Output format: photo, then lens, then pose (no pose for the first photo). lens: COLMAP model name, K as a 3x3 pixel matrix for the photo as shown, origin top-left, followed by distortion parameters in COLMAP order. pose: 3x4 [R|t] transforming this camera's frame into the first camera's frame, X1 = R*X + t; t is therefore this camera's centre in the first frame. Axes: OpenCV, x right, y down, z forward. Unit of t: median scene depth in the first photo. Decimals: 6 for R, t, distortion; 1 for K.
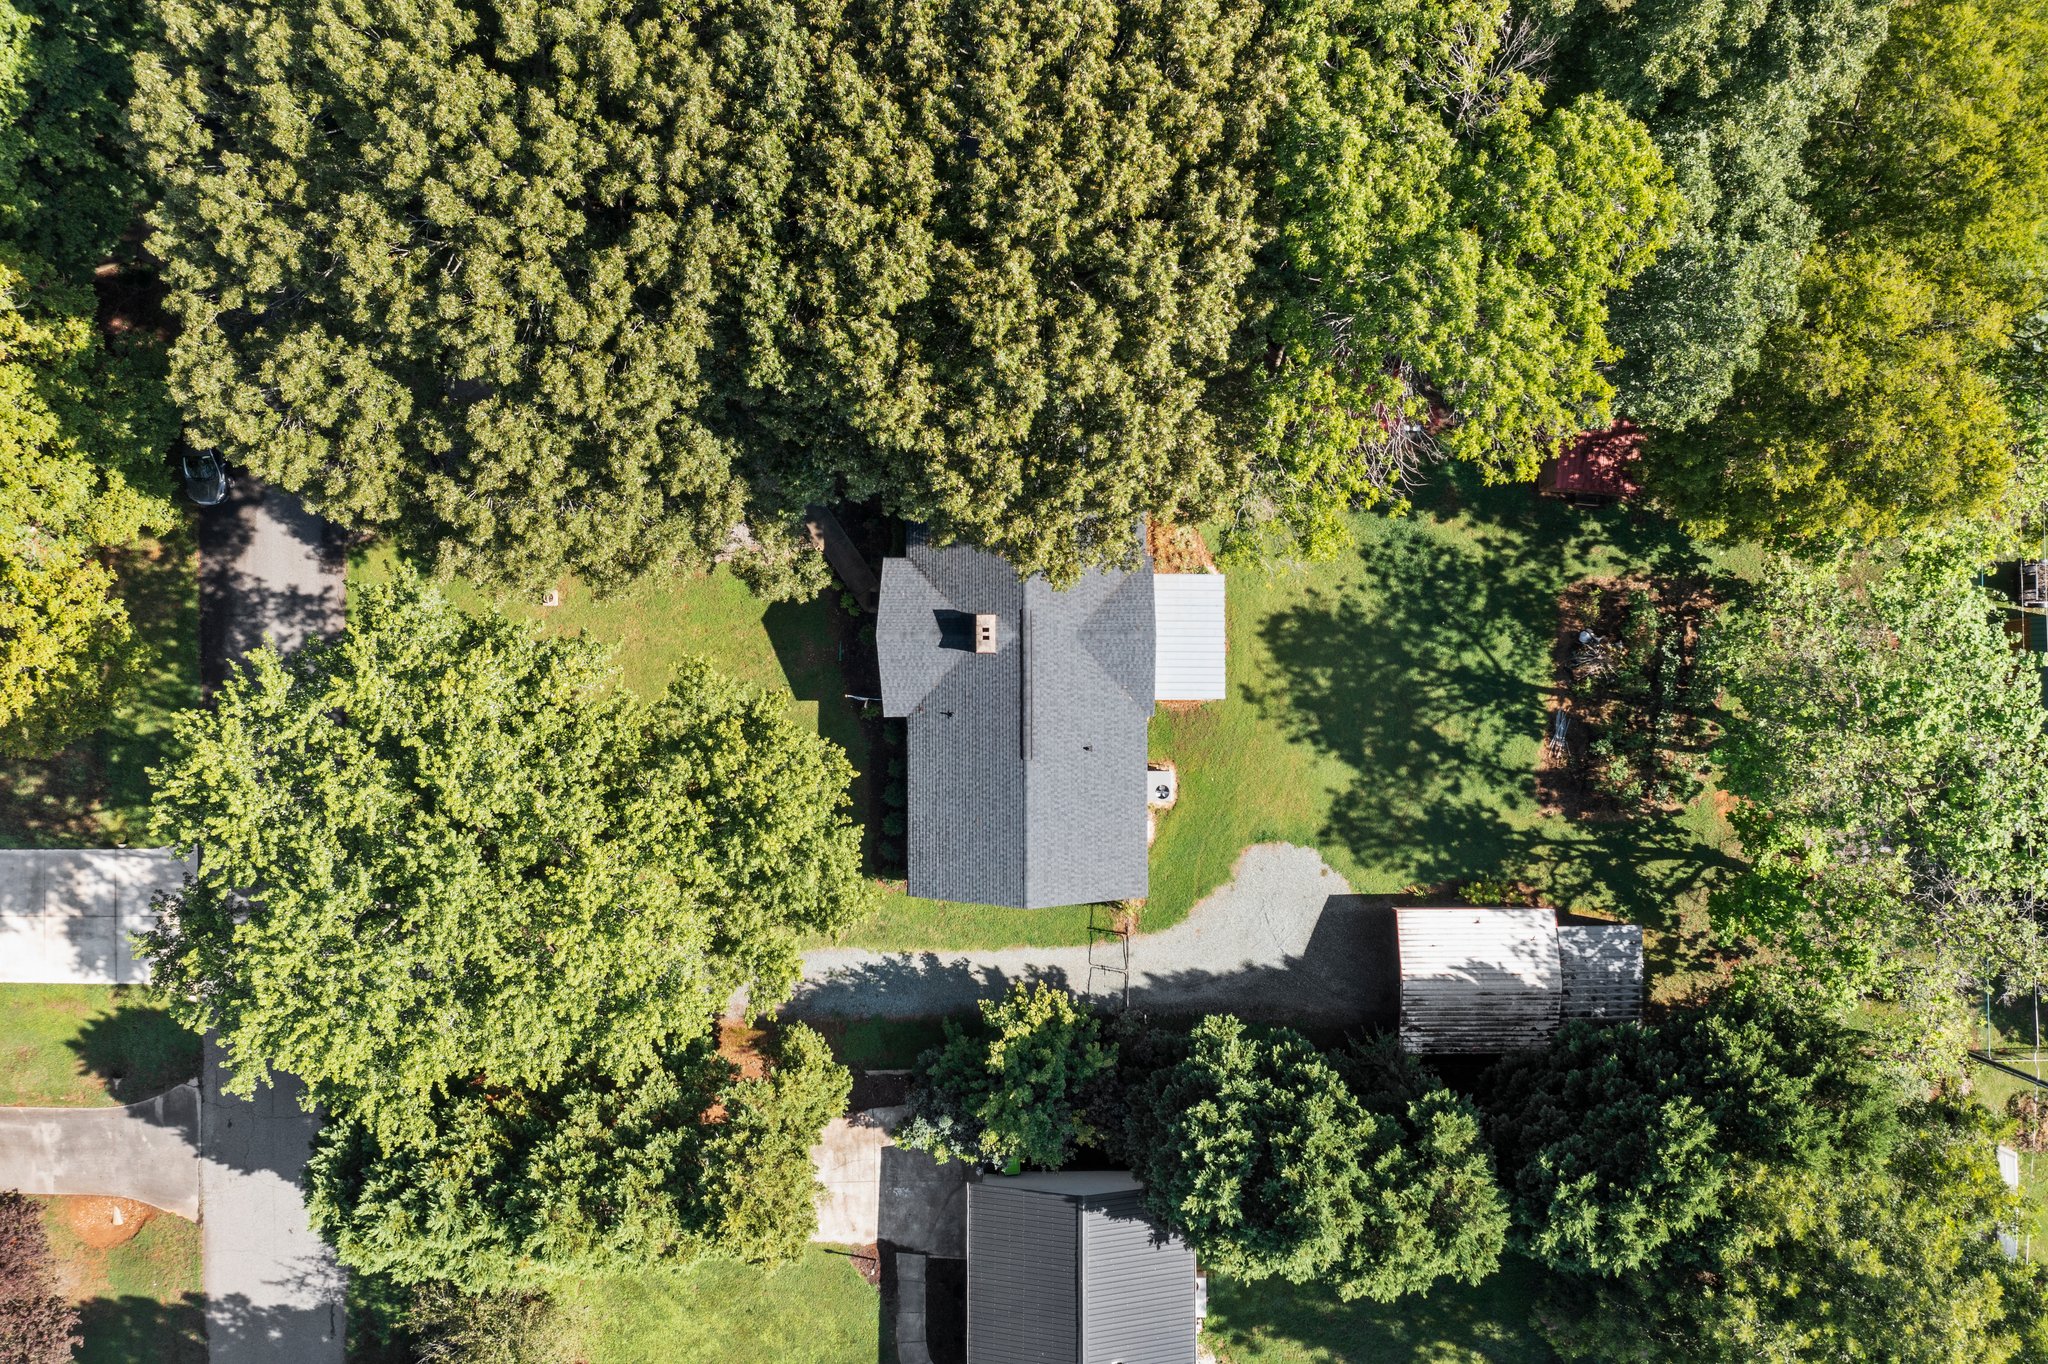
lens RADIAL K [[1645.3, 0, 1012.6], [0, 1645.3, 656.4], [0, 0, 1]] dist [-0.072589, 0.000271]
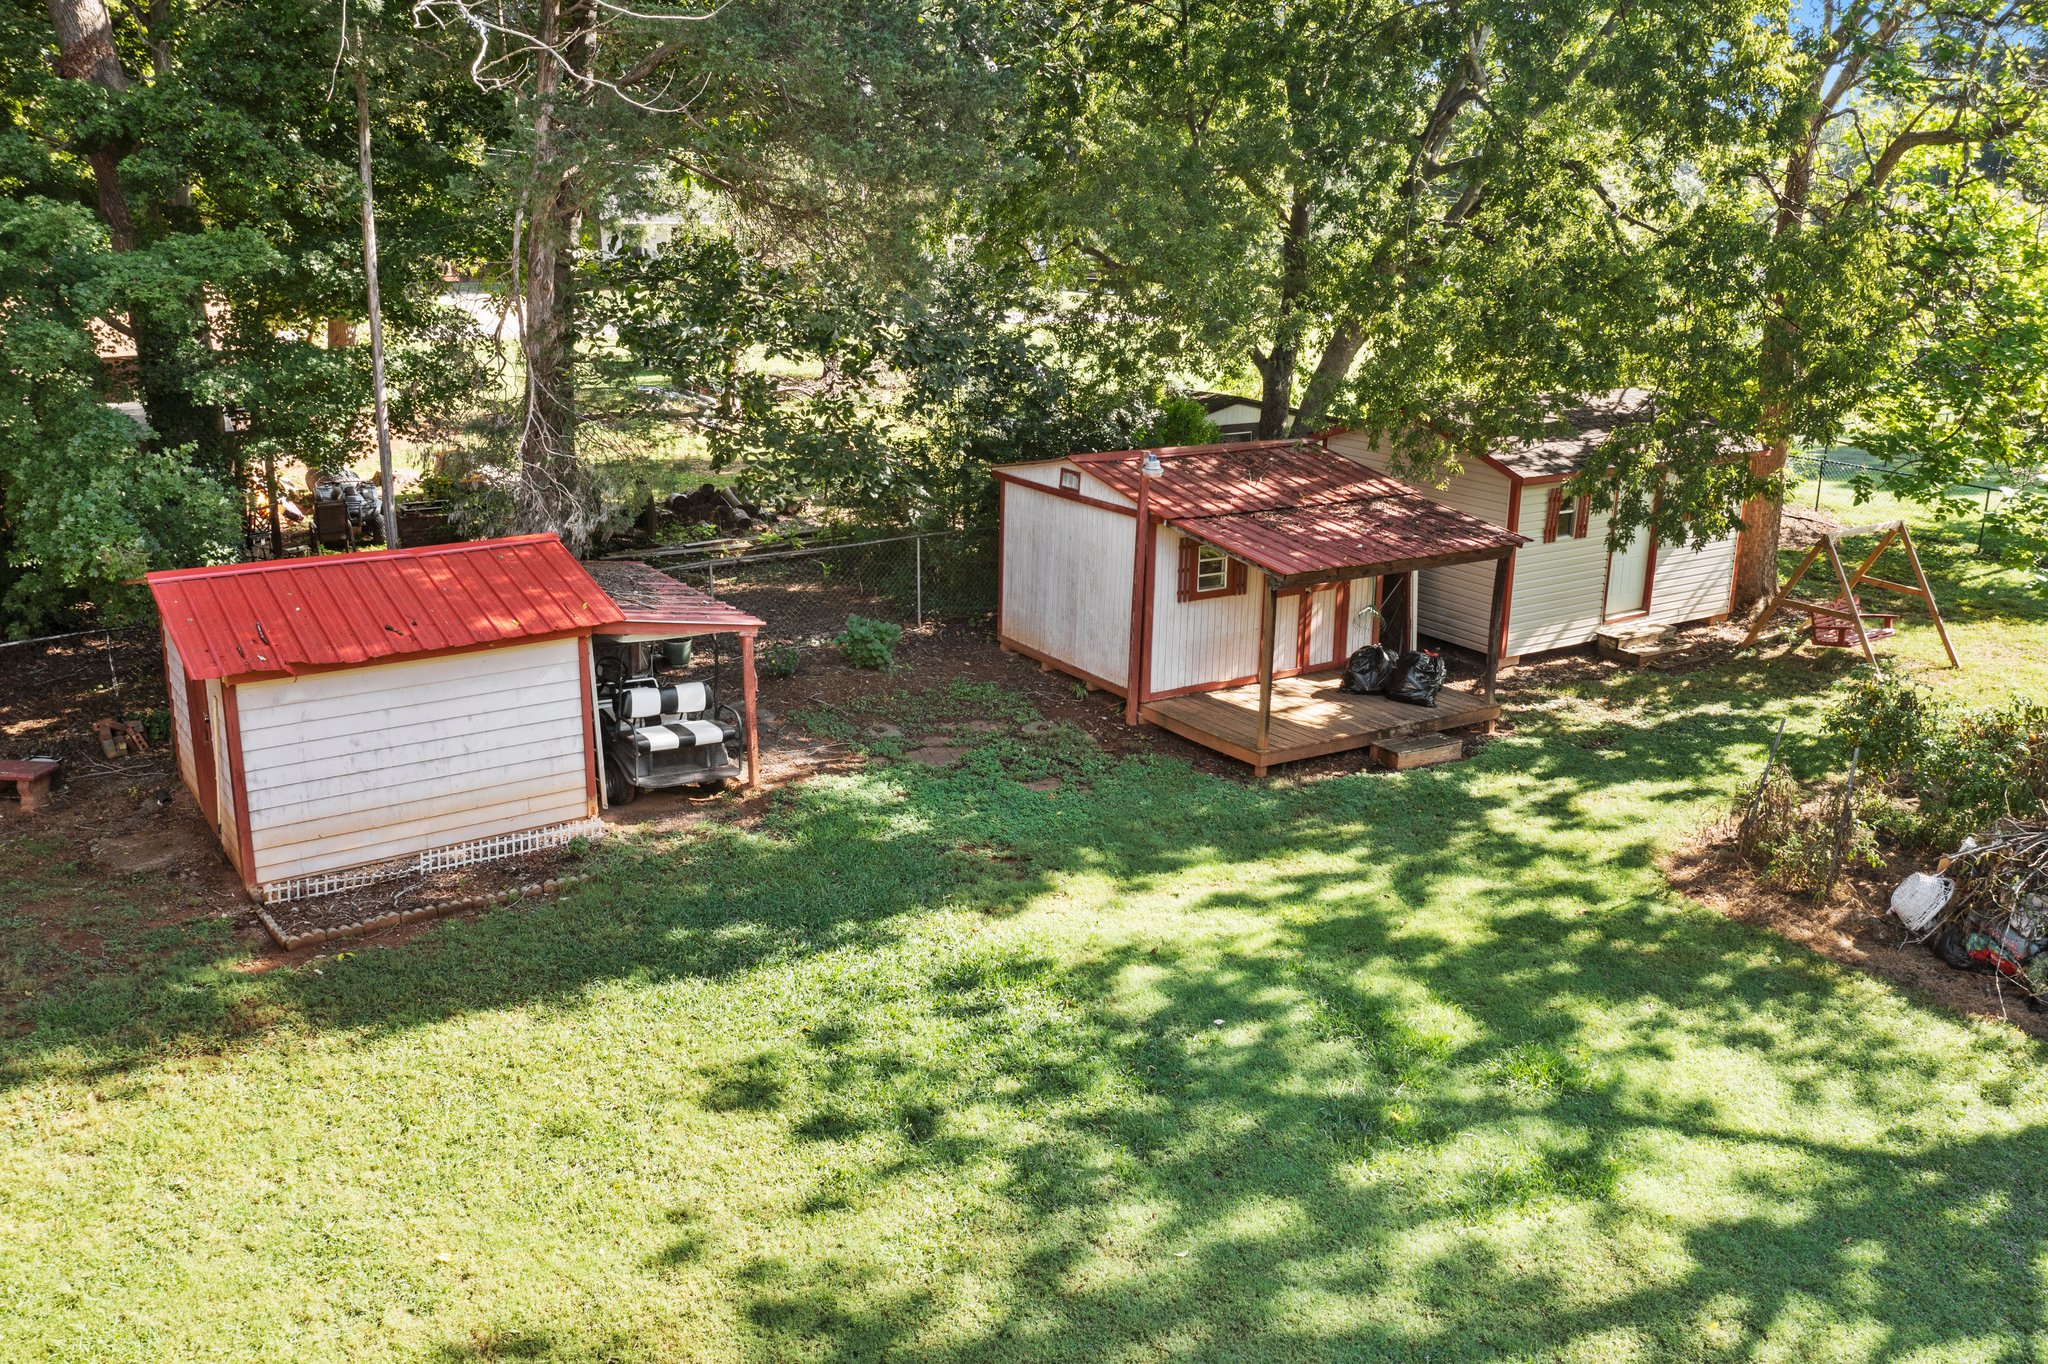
lens RADIAL K [[1624.7, 0, 1024.0], [0, 1624.7, 682.0], [0, 0, 1]] dist [-0.037751, -0.001523]
pose [[0.812191, -0.146271, 0.564757, 0.194136], [0.582435, 0.258709, -0.770609, 0.086981], [-0.033390, 0.954817, 0.295314, 1.158999]]
